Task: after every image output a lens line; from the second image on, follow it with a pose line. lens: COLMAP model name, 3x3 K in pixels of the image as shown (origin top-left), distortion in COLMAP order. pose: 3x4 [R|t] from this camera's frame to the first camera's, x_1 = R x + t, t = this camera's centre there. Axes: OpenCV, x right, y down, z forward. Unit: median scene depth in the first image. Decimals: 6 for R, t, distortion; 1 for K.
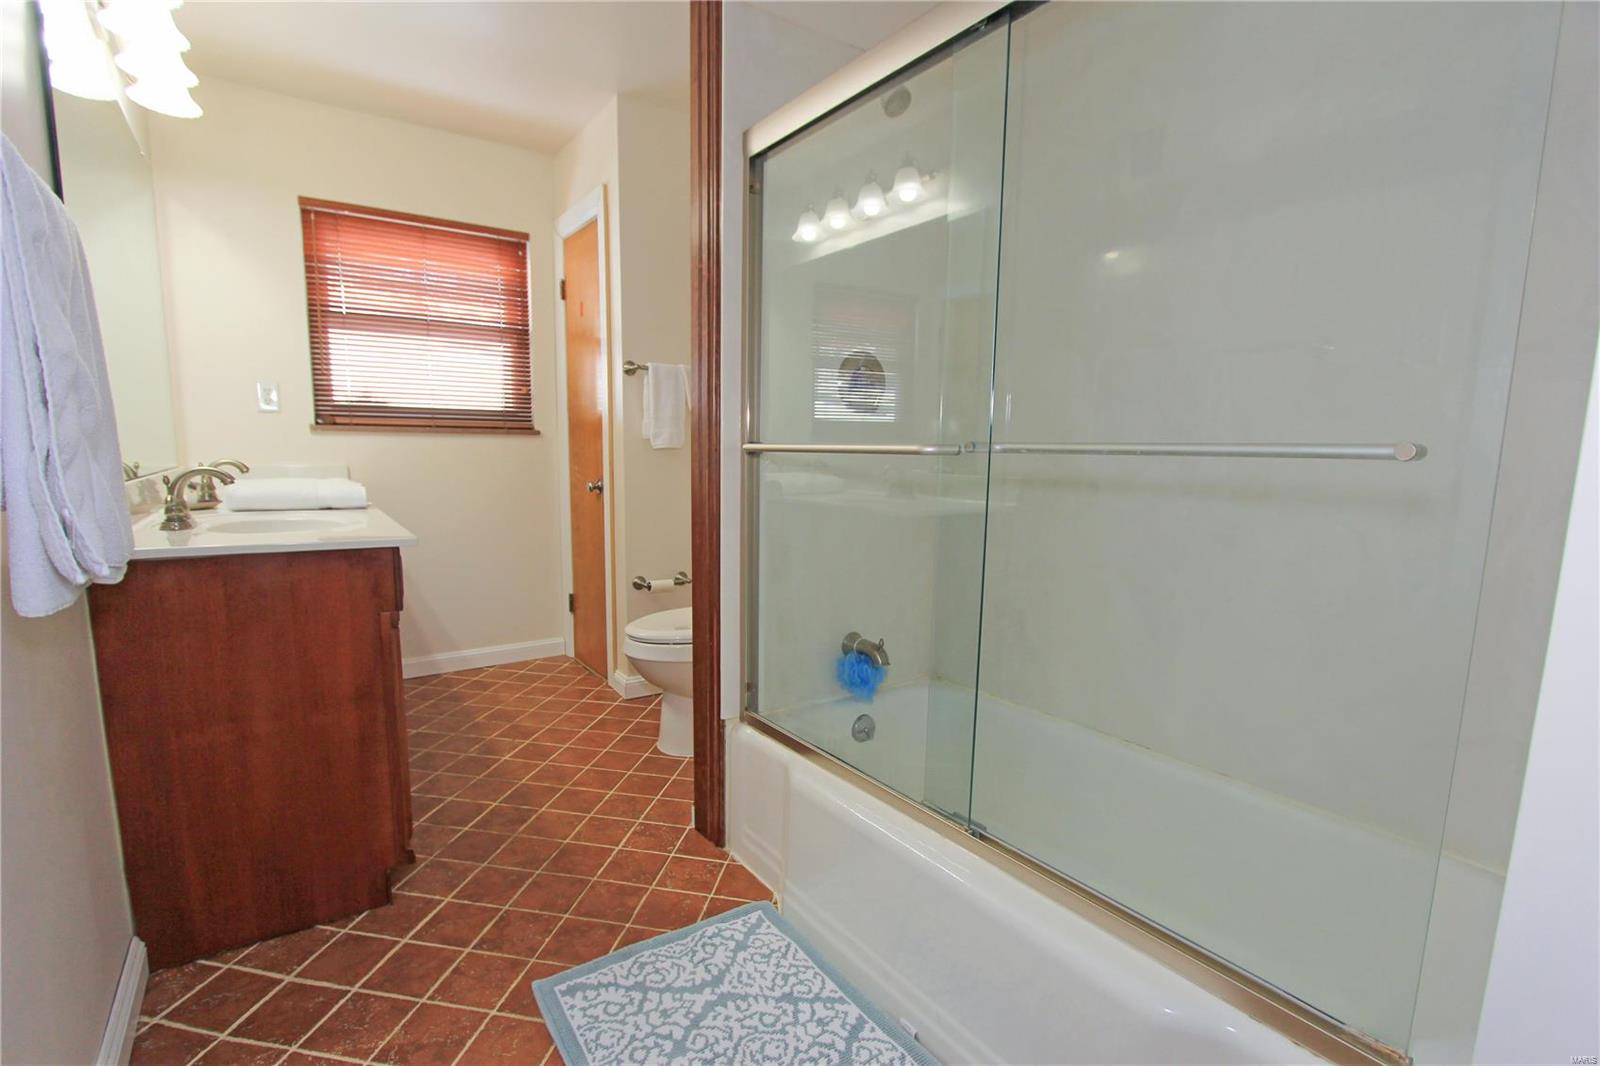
lens RADIAL K [[731.1, 0, 783.4], [0, 731.1, 561.1], [0, 0, 1]] dist [-0.017355, -0.000299]
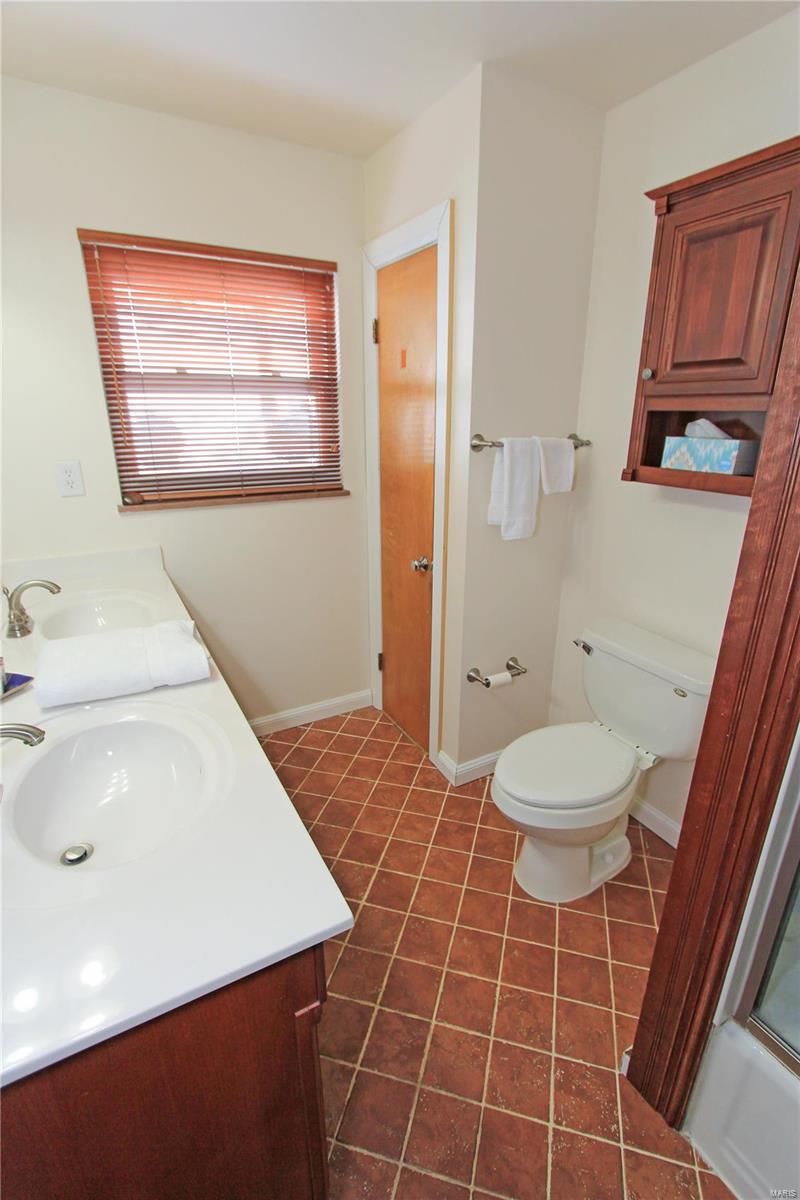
lens RADIAL K [[548.3, 0, 413.5], [0, 548.3, 607.8], [0, 0, 1]] dist [-0.017355, -0.000299]
pose [[0.997044, 0.017016, -0.074919, -0.222213], [-0.002346, 0.981451, 0.191700, -0.188731], [0.076791, -0.190957, 0.978590, 0.324720]]
